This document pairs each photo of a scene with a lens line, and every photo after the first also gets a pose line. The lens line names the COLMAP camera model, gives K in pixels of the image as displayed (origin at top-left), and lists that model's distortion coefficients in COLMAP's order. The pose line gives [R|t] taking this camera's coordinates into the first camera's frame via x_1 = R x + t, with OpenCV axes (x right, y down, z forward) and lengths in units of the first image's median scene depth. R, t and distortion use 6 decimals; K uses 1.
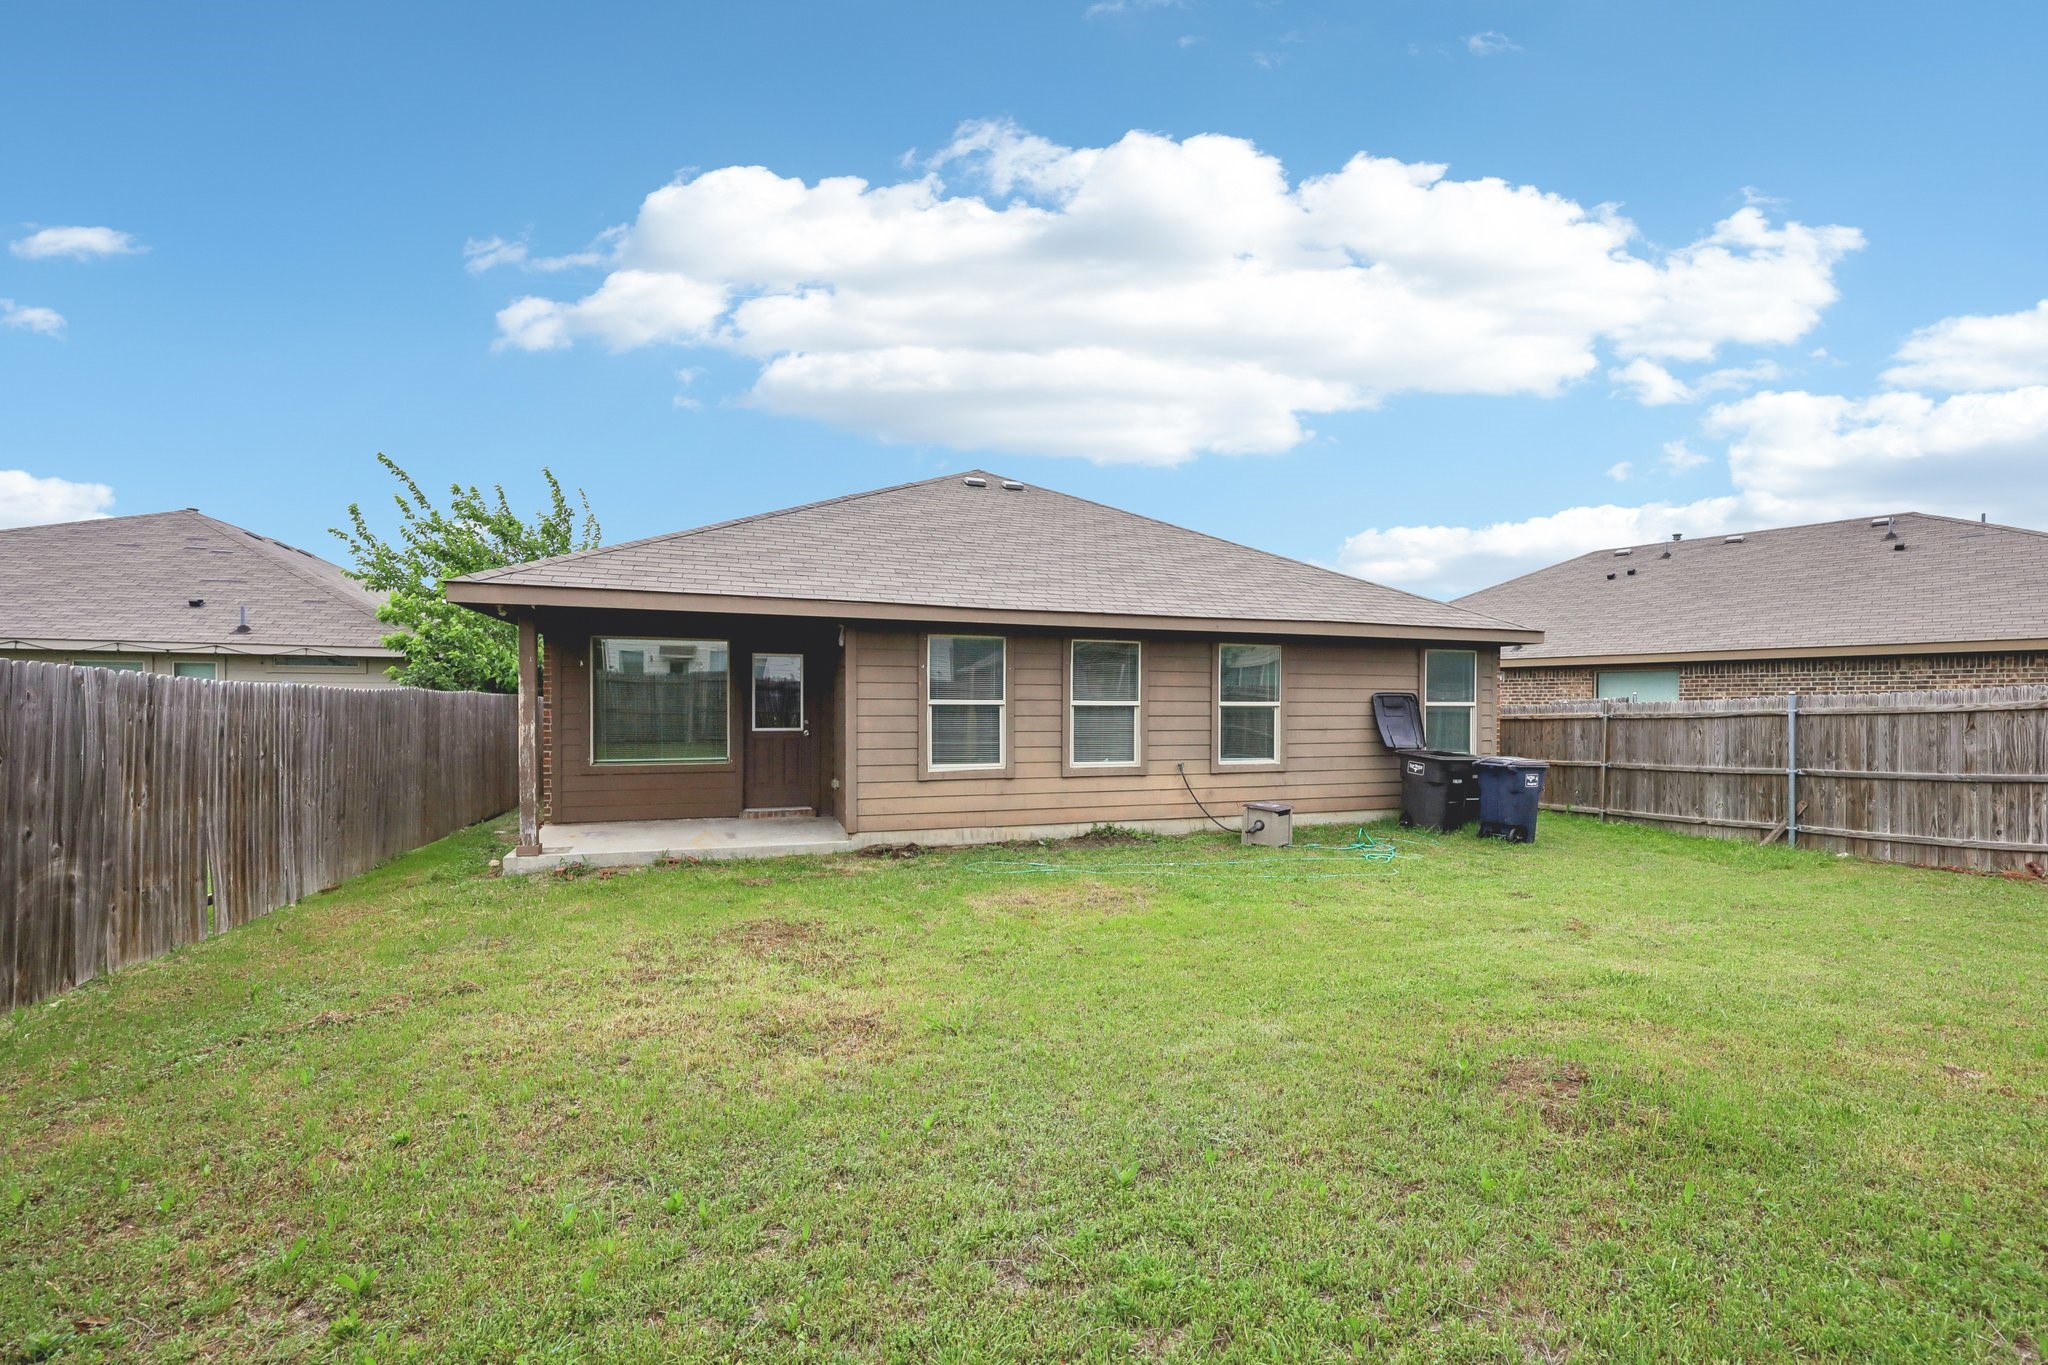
lens RADIAL K [[842.9, 0, 1024.6], [0, 842.9, 694.4], [0, 0, 1]] dist [-0.000363, -0.000146]
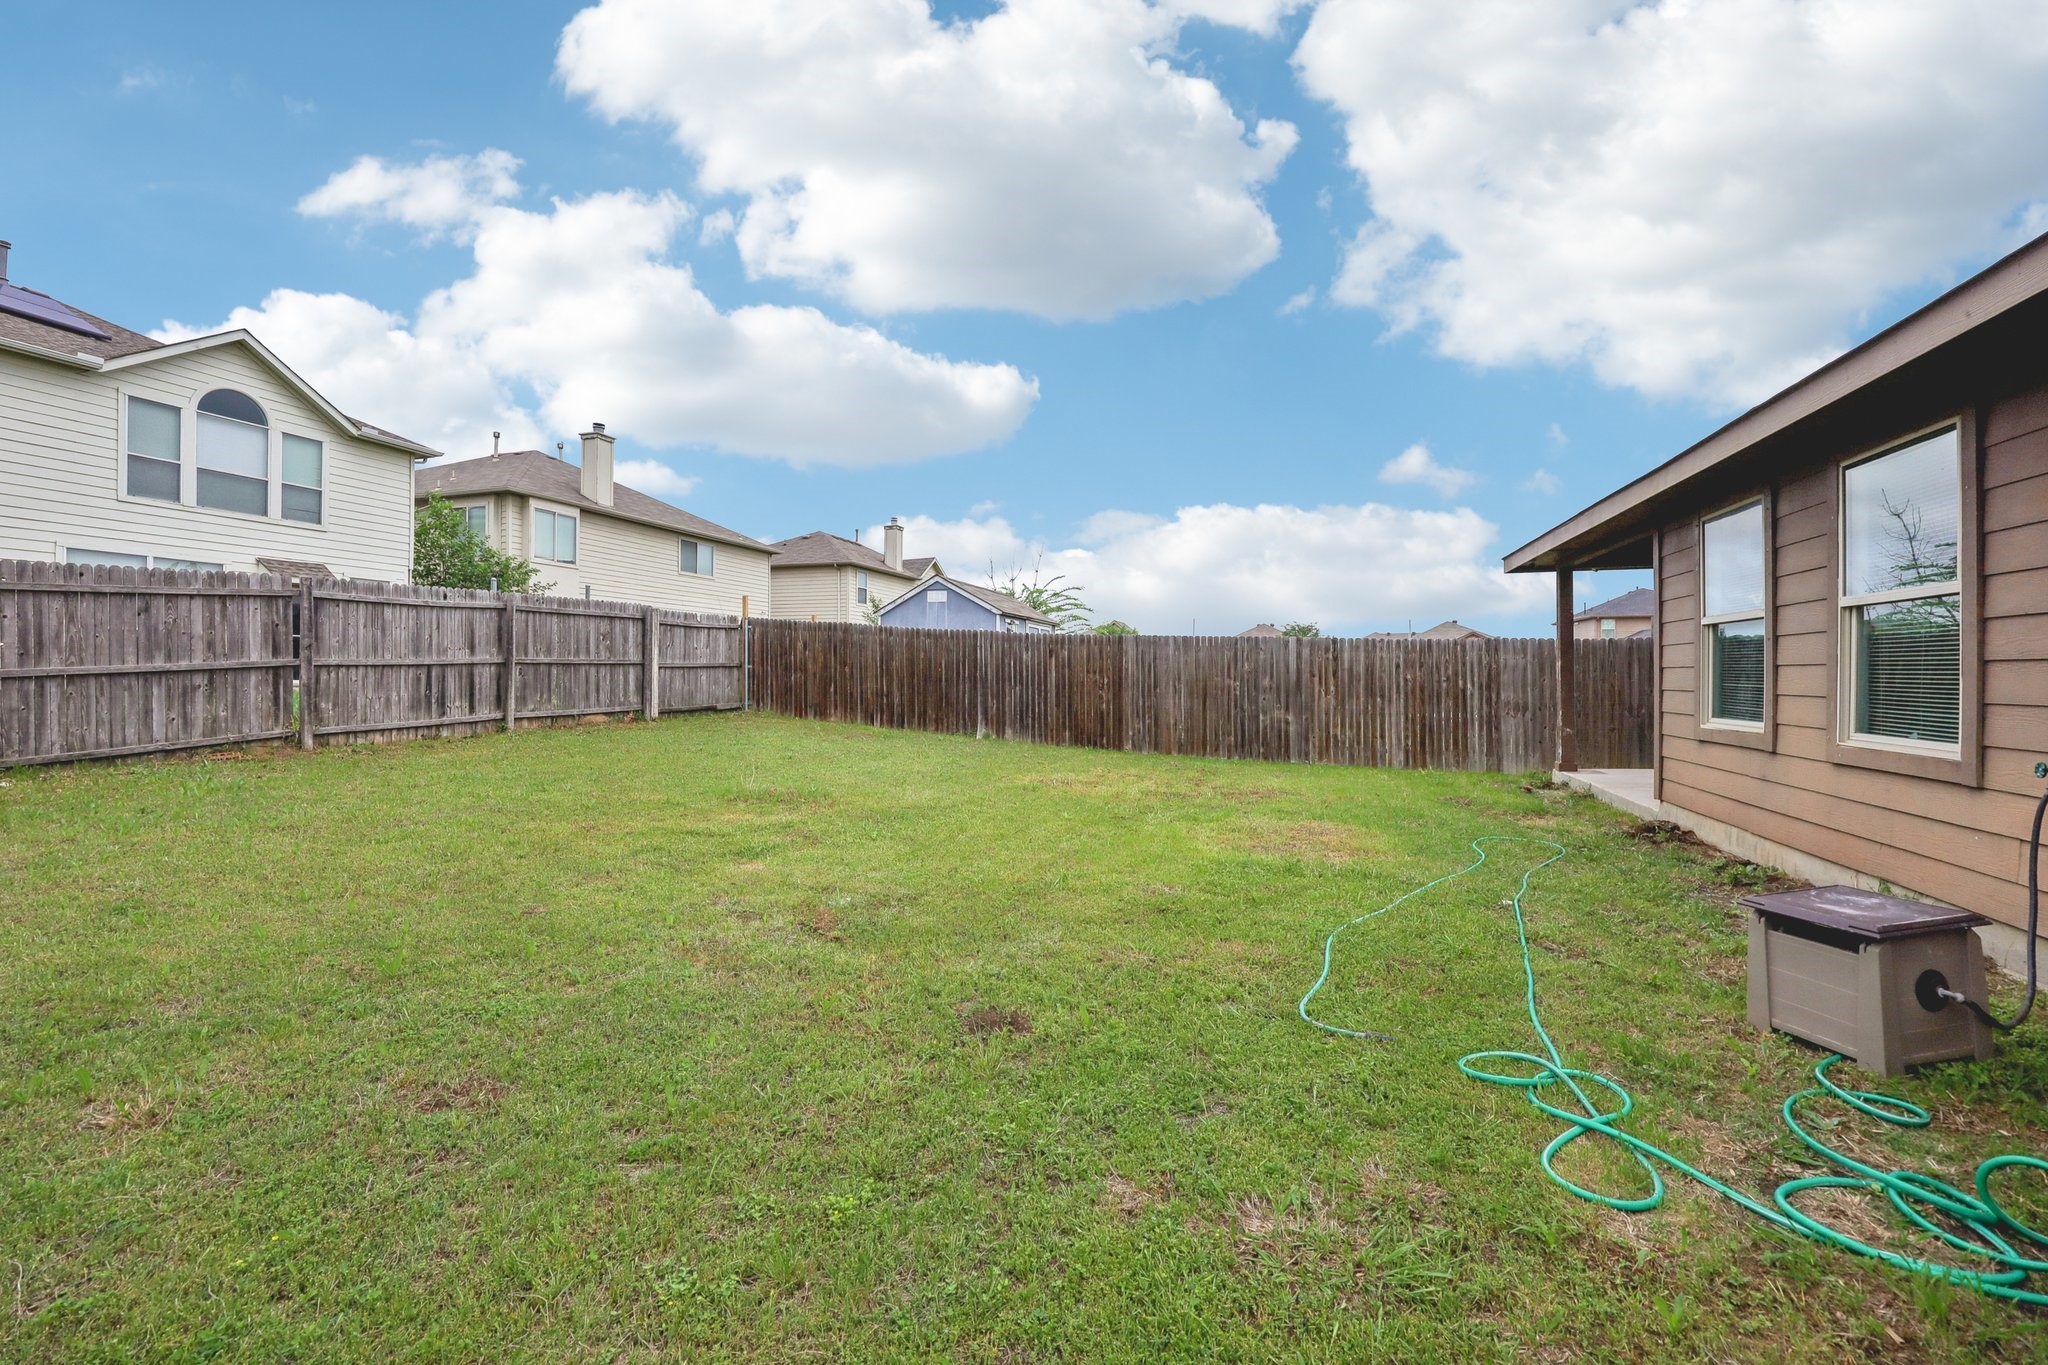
lens RADIAL K [[842.9, 0, 1020.6], [0, 842.9, 675.1], [0, 0, 1]] dist [-0.000363, -0.000146]
pose [[-0.609590, -0.004149, -0.792706, 1.191508], [0.009264, 0.999881, -0.012357, 0.091707], [0.792663, -0.014876, -0.609478, 1.640360]]
